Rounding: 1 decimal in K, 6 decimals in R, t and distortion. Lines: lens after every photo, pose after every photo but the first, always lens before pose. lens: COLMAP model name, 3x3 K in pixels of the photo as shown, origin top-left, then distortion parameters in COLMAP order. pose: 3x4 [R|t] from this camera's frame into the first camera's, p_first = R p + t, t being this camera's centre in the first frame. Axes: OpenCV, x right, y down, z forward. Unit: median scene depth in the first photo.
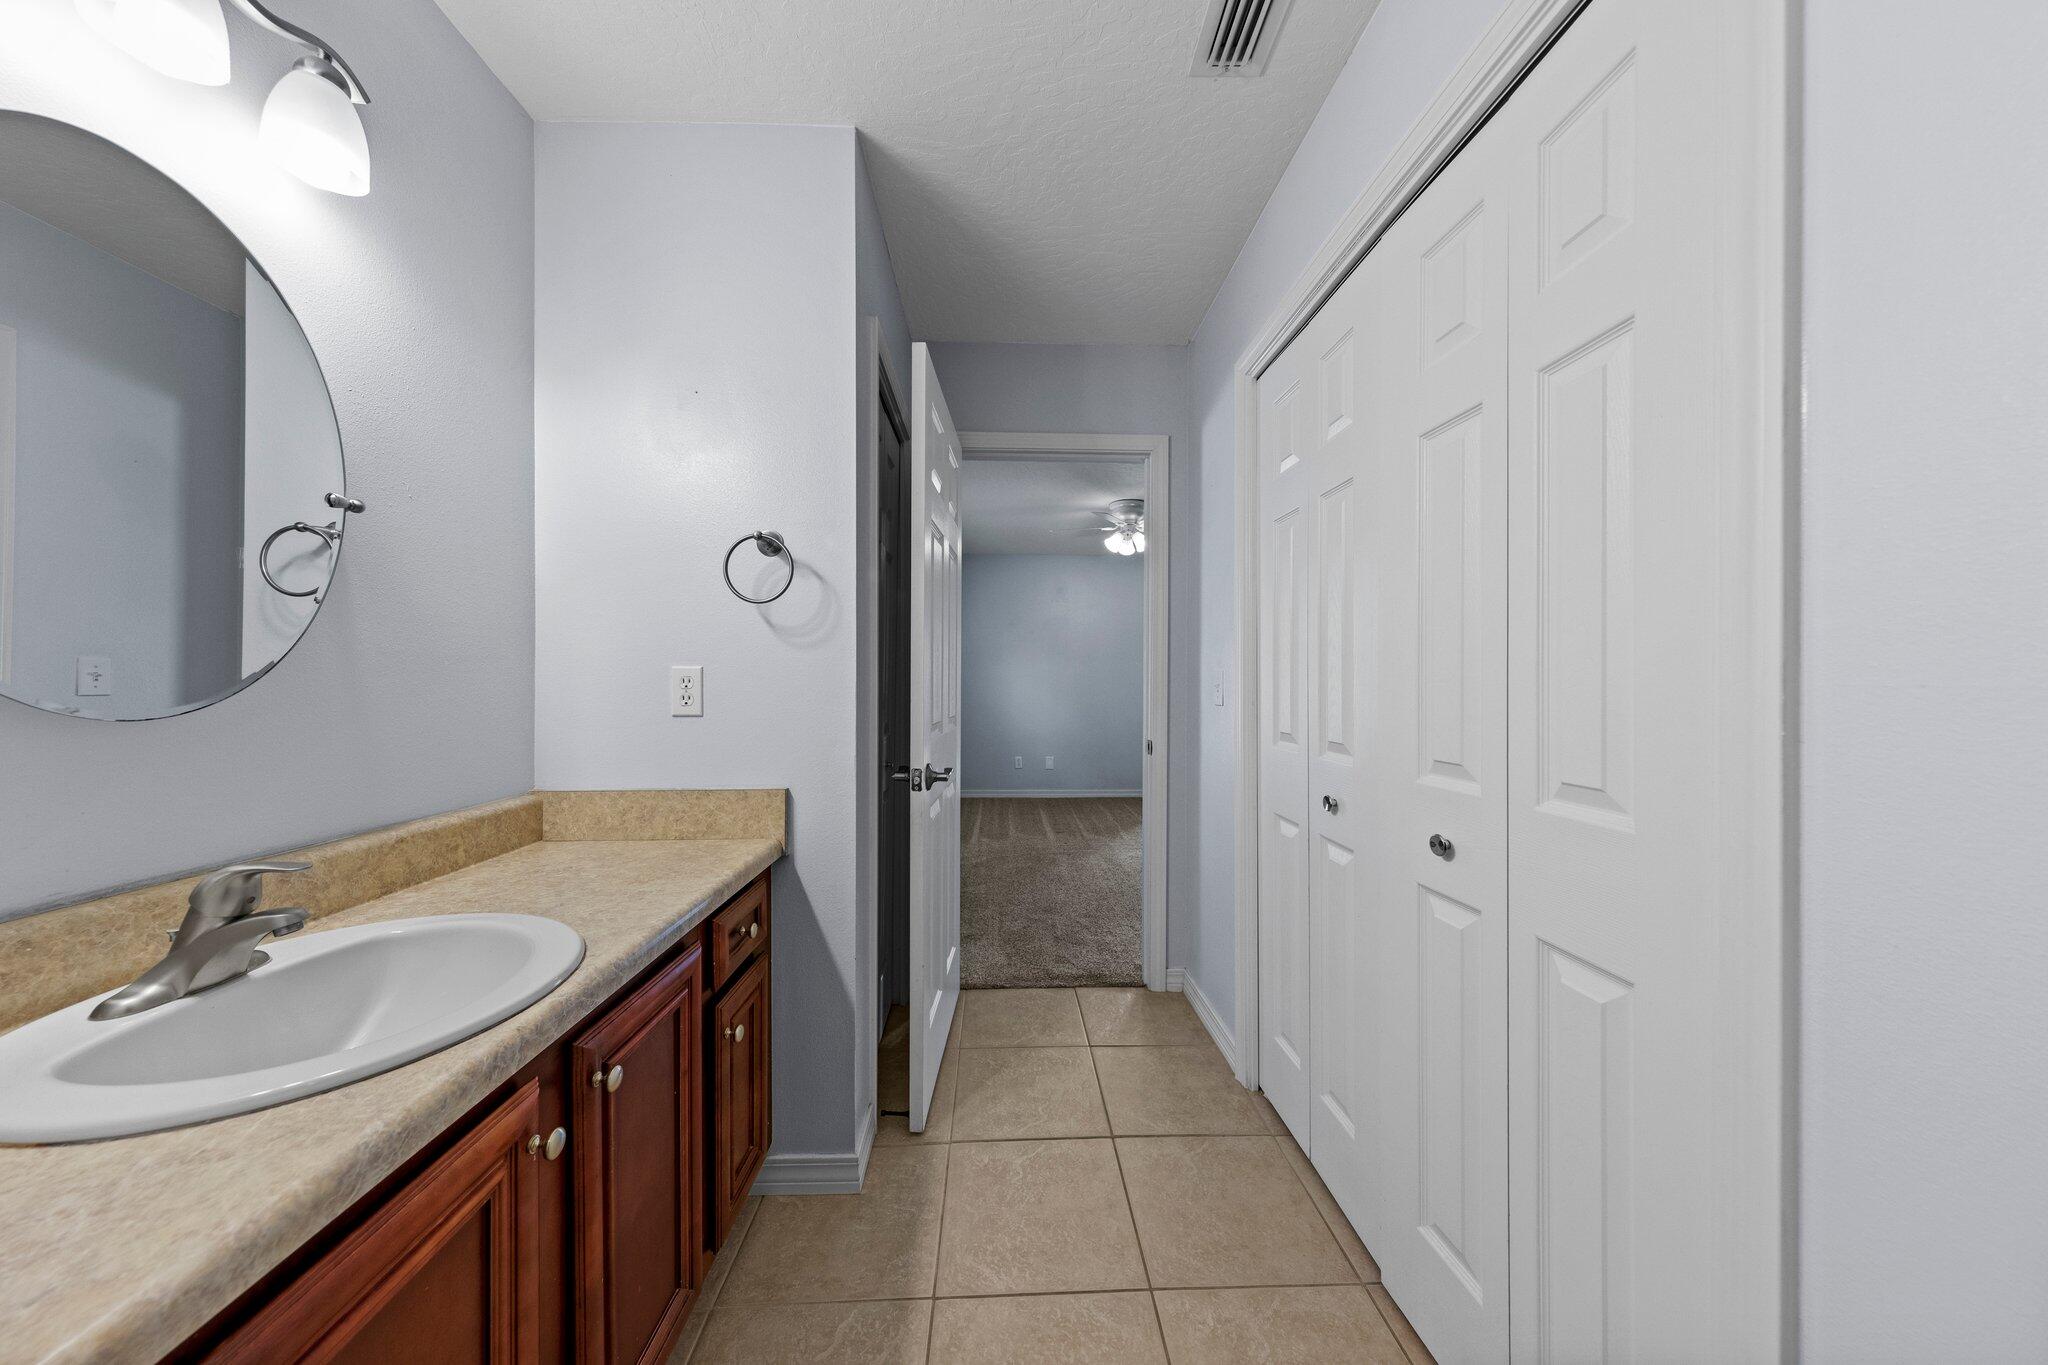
lens RADIAL K [[644.3, 0, 1021.8], [0, 644.3, 683.7], [0, 0, 1]] dist [0.005792, -0.000278]
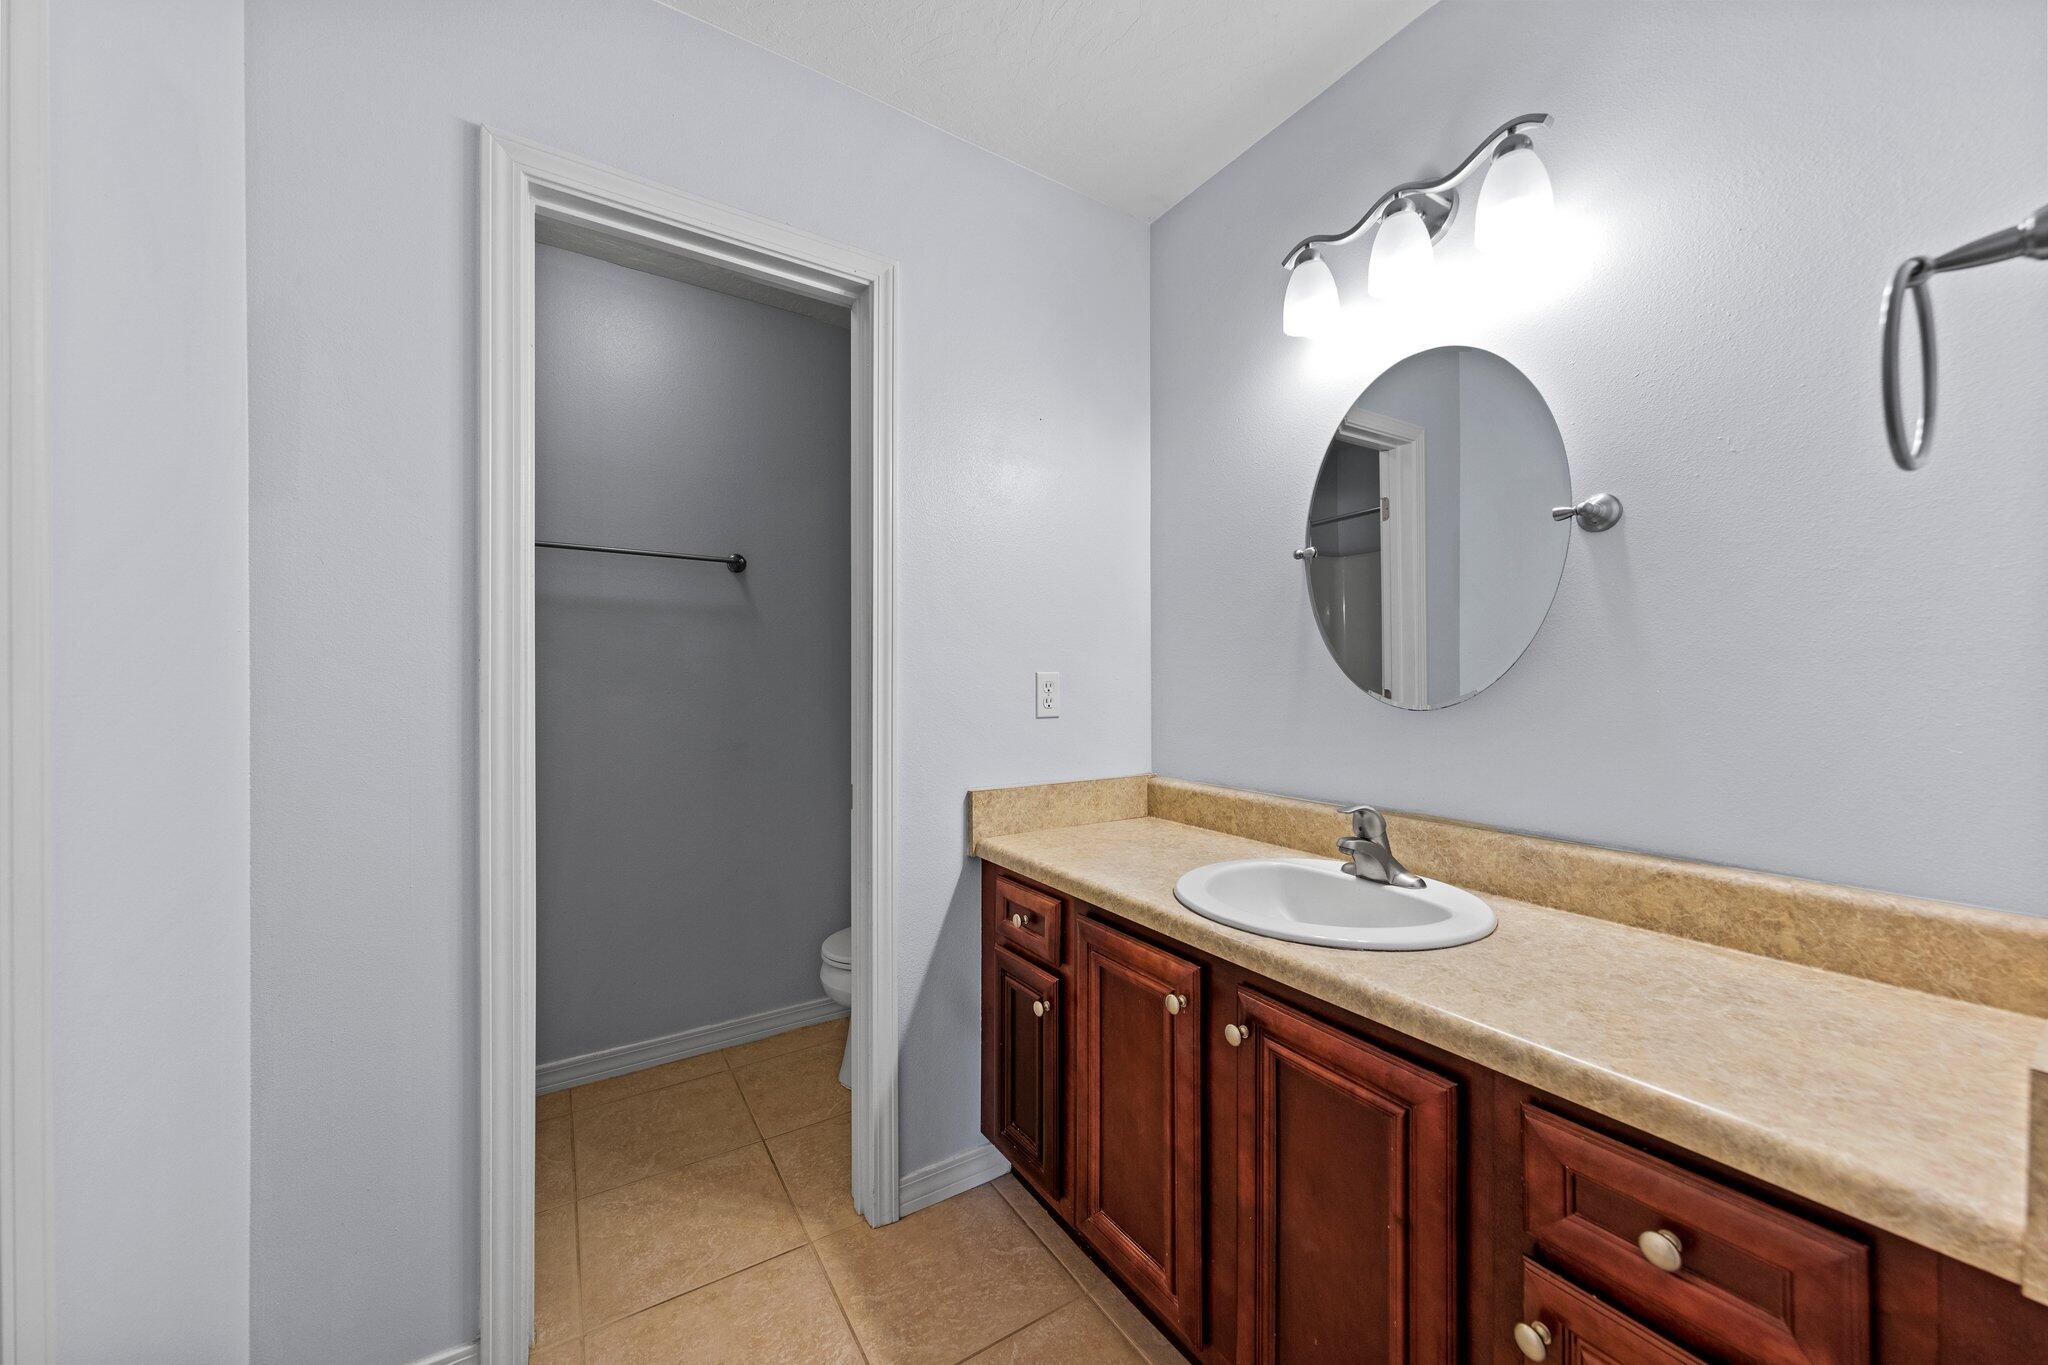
lens RADIAL K [[751.3, 0, 1024.0], [0, 751.3, 682.5], [0, 0, 1]] dist [0.002638, -0.000002]
pose [[-0.862412, 0.005920, -0.506172, 0.267050], [0.001783, 0.999961, 0.008658, -0.021061], [0.506203, 0.006564, -0.862389, 1.421370]]
